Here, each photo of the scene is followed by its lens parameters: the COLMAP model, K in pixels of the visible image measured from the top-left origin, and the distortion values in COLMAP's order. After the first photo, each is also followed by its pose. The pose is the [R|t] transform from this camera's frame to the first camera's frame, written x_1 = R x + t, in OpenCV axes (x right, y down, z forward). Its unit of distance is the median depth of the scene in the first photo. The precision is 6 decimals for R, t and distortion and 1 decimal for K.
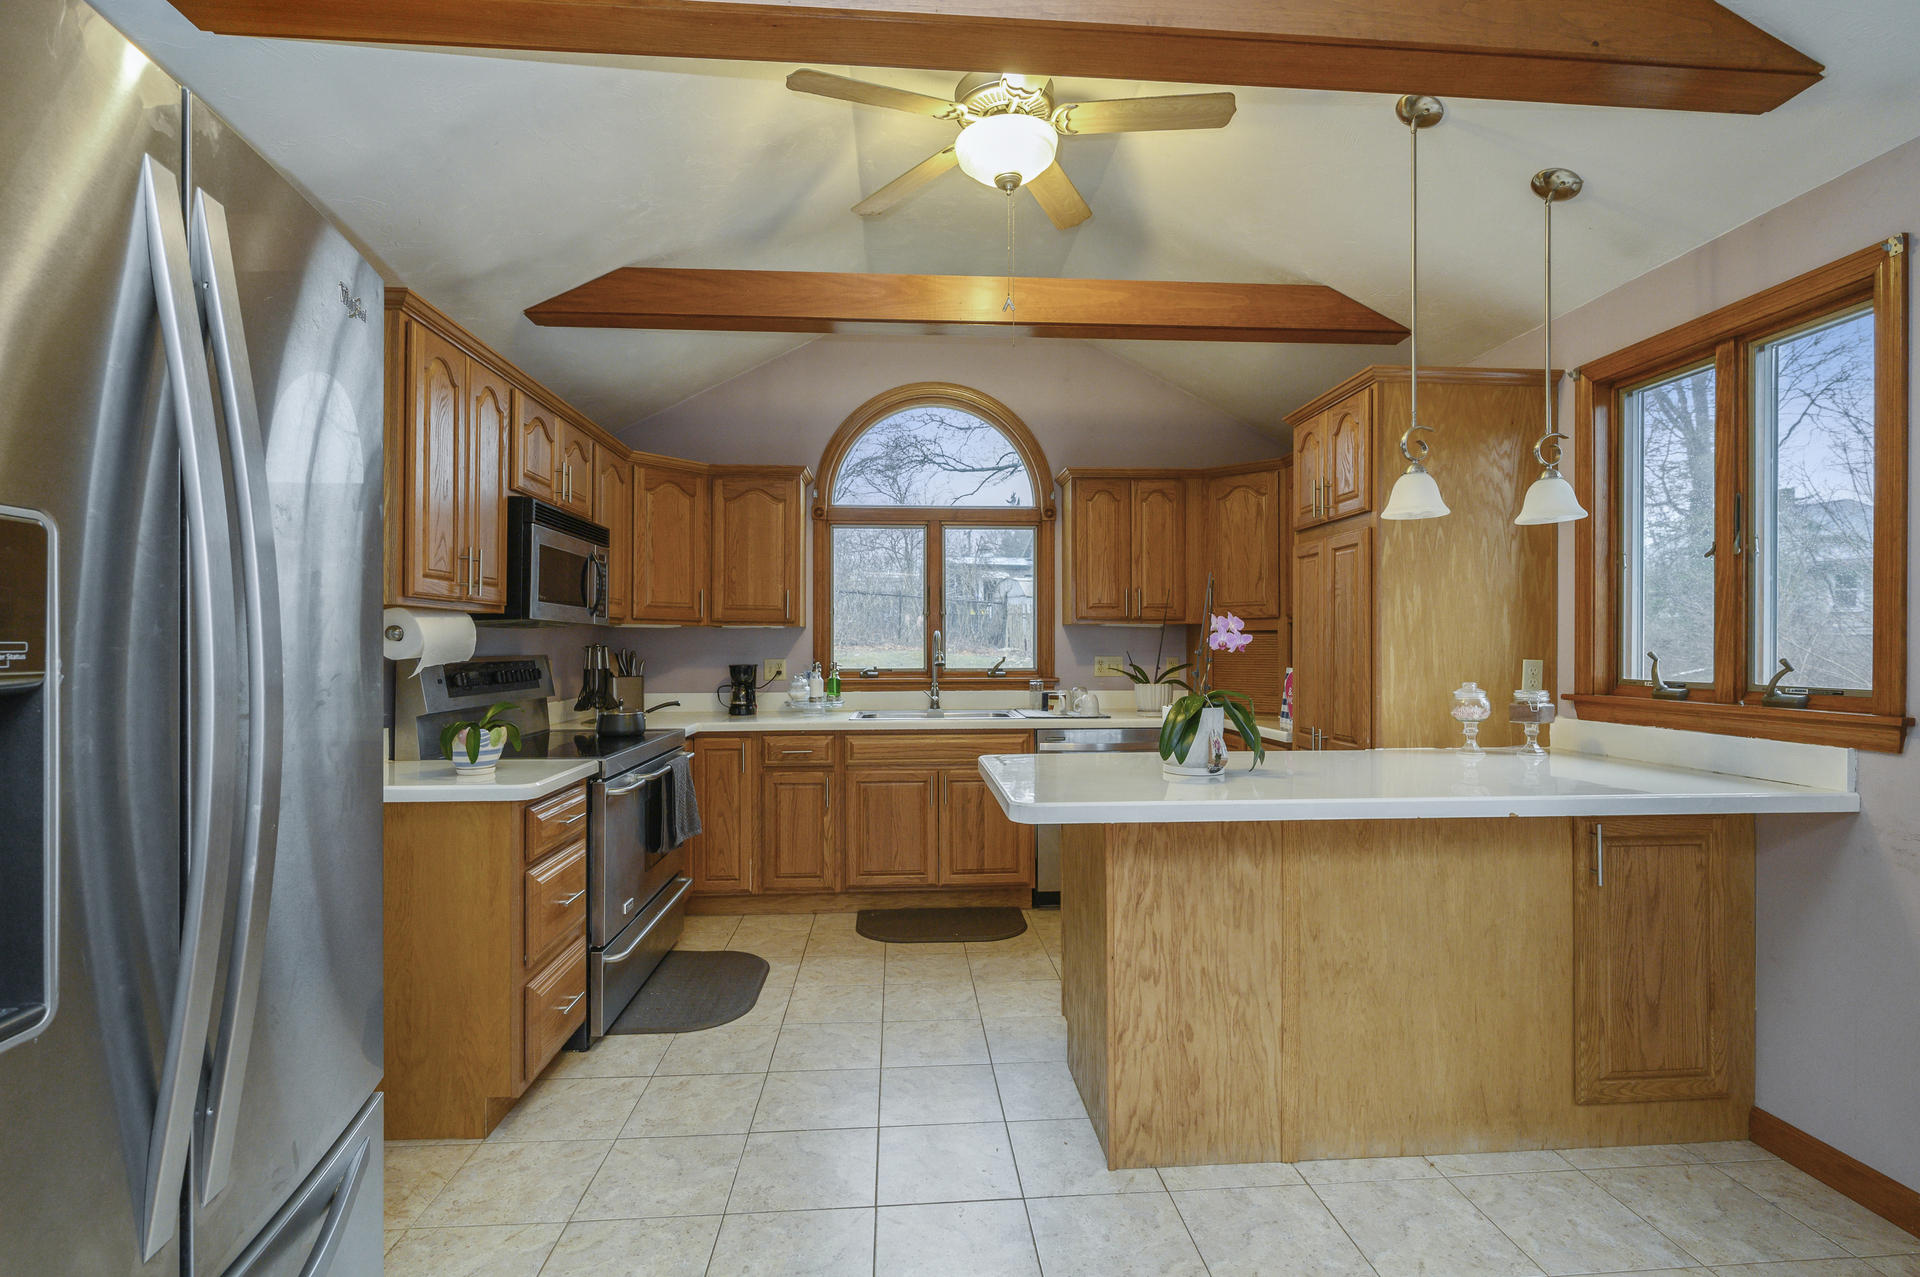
lens RADIAL K [[880.0, 0, 960.0], [0, 880.0, 638.5], [0, 0, 1]] dist [-0.001380, -0.000359]
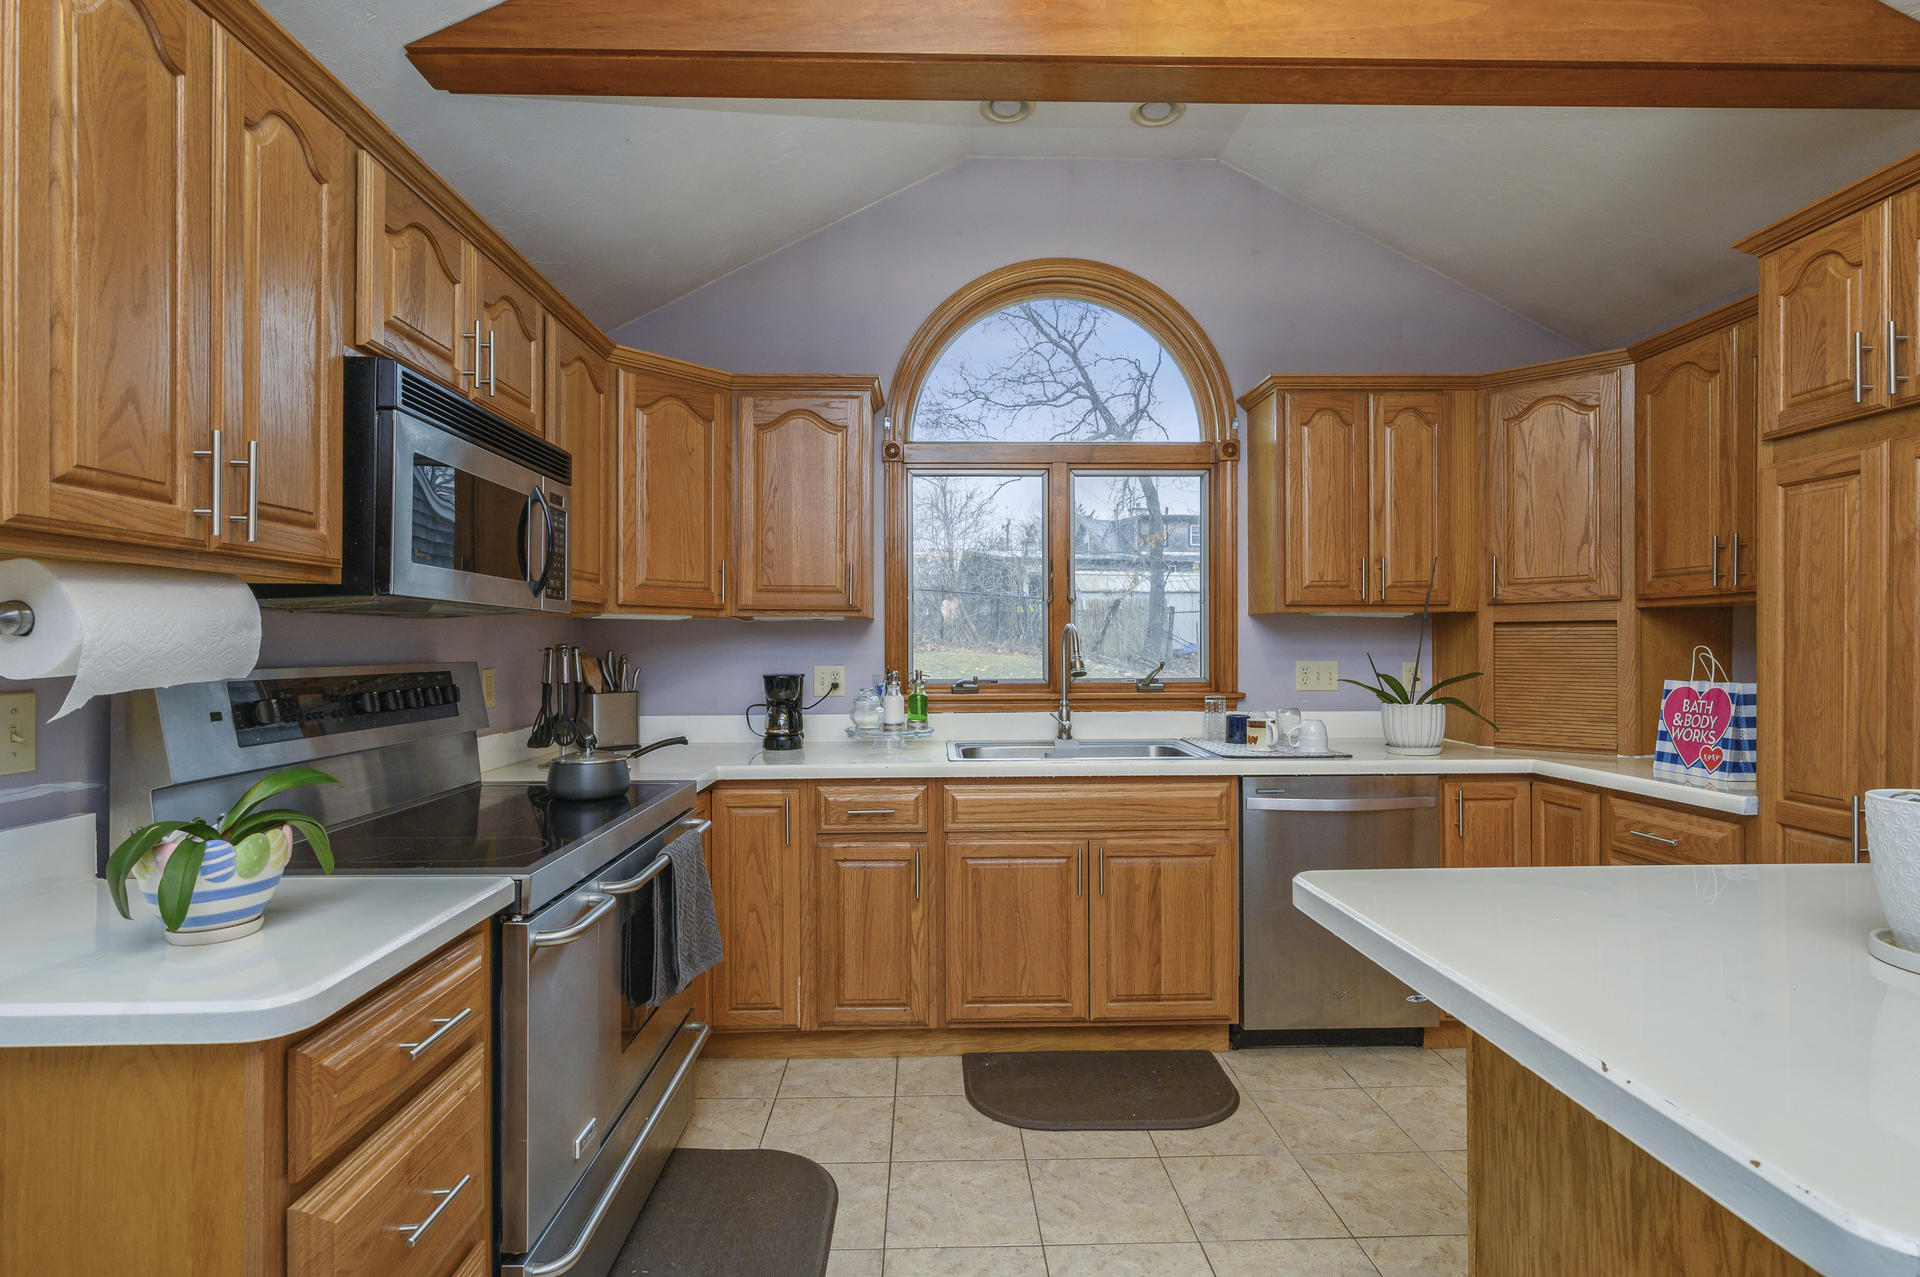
lens RADIAL K [[922.8, 0, 960.0], [0, 922.8, 638.5], [0, 0, 1]] dist [-0.000576, -0.000211]
pose [[0.999339, -0.003127, -0.036208, -0.094018], [0.003098, 0.999995, -0.000845, 0.003369], [0.036211, 0.000732, 0.999344, 0.326394]]
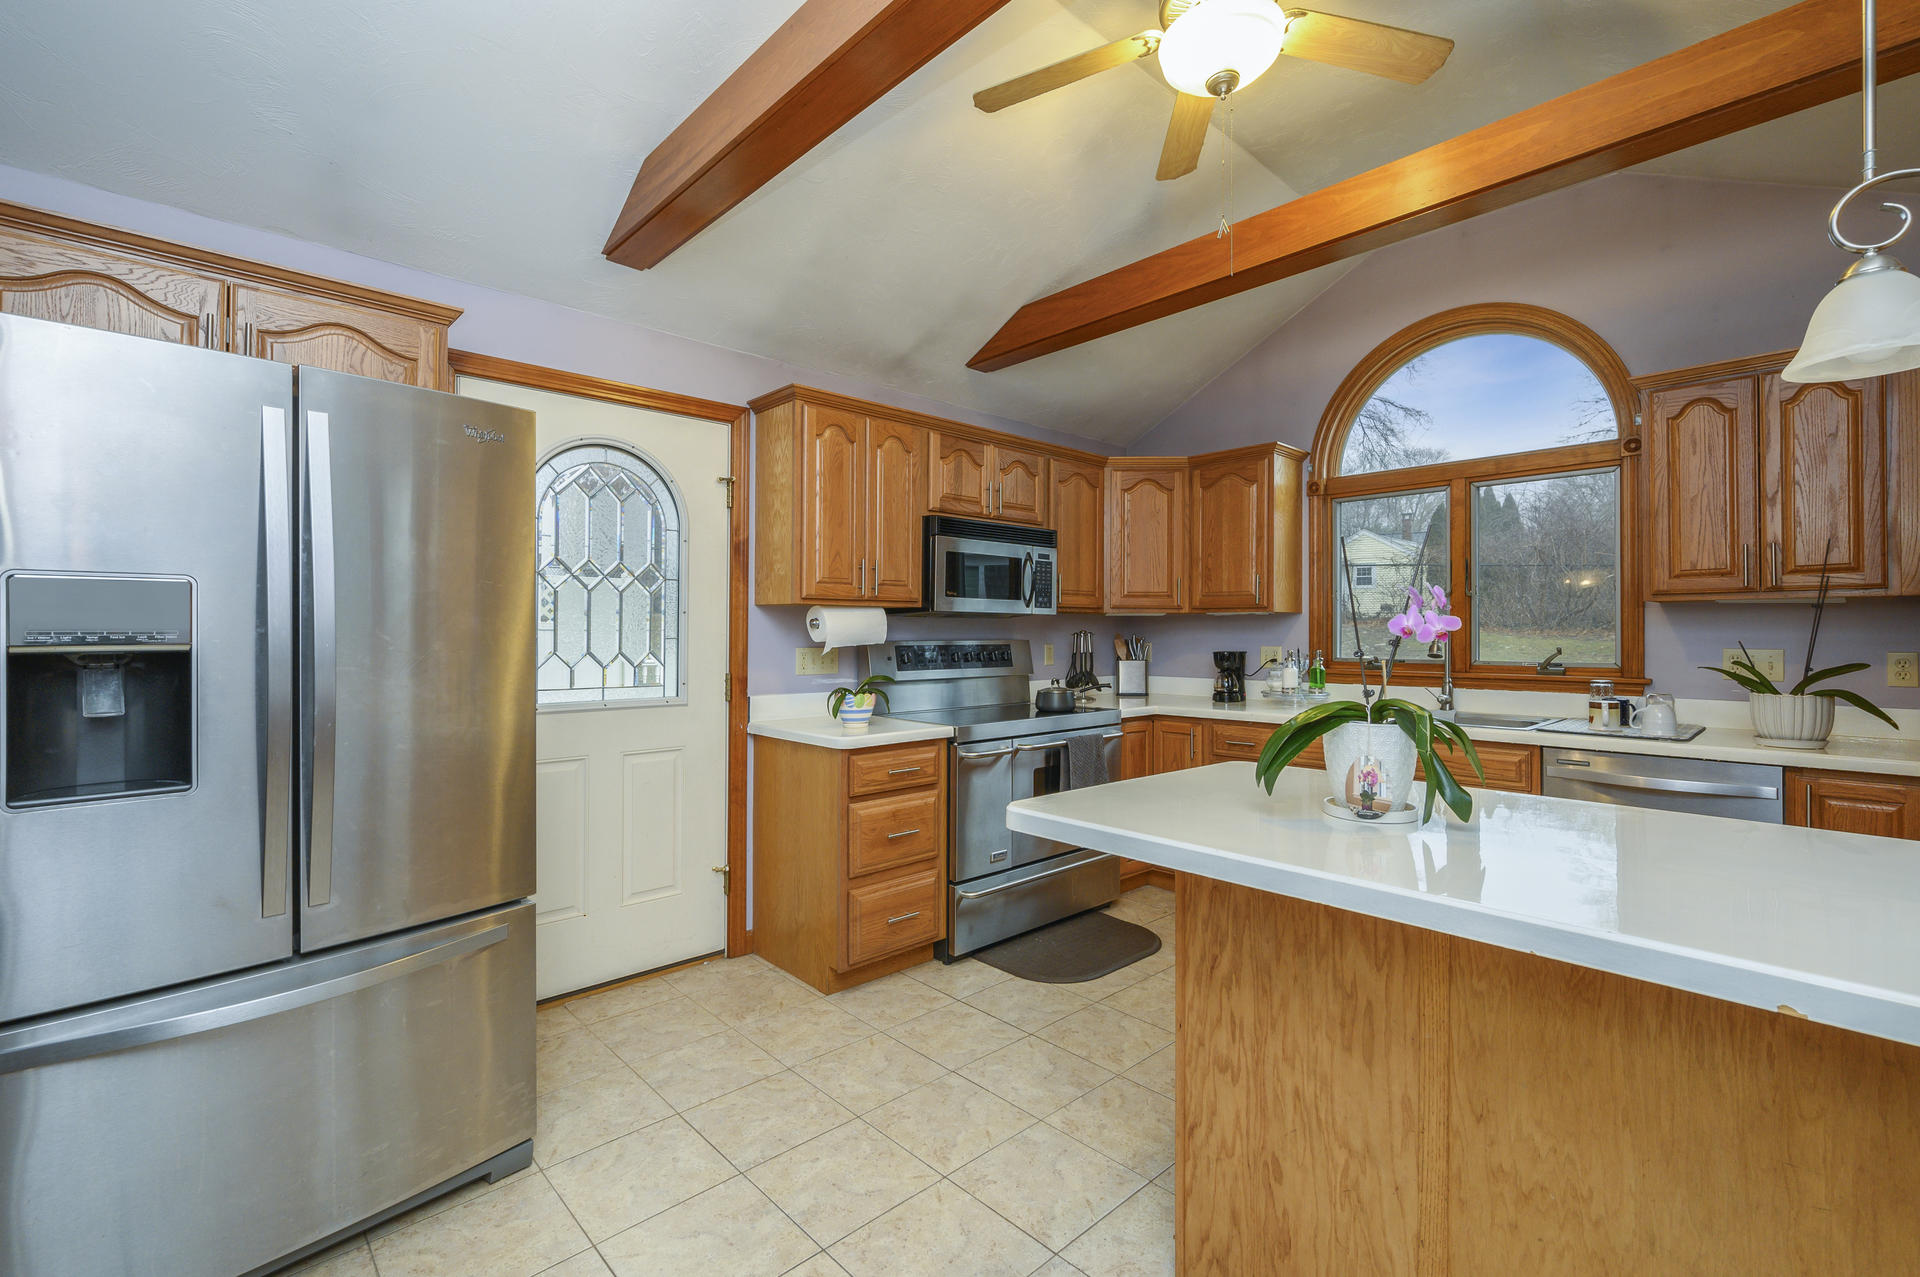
lens RADIAL K [[836.0, 0, 983.1], [0, 836.0, 625.7], [0, 0, 1]] dist [0.000963, 0.000064]
pose [[0.639296, -0.005457, -0.768941, 0.330323], [0.005546, 0.999982, -0.002485, 0.001496], [0.768940, -0.002676, 0.639315, 0.196613]]
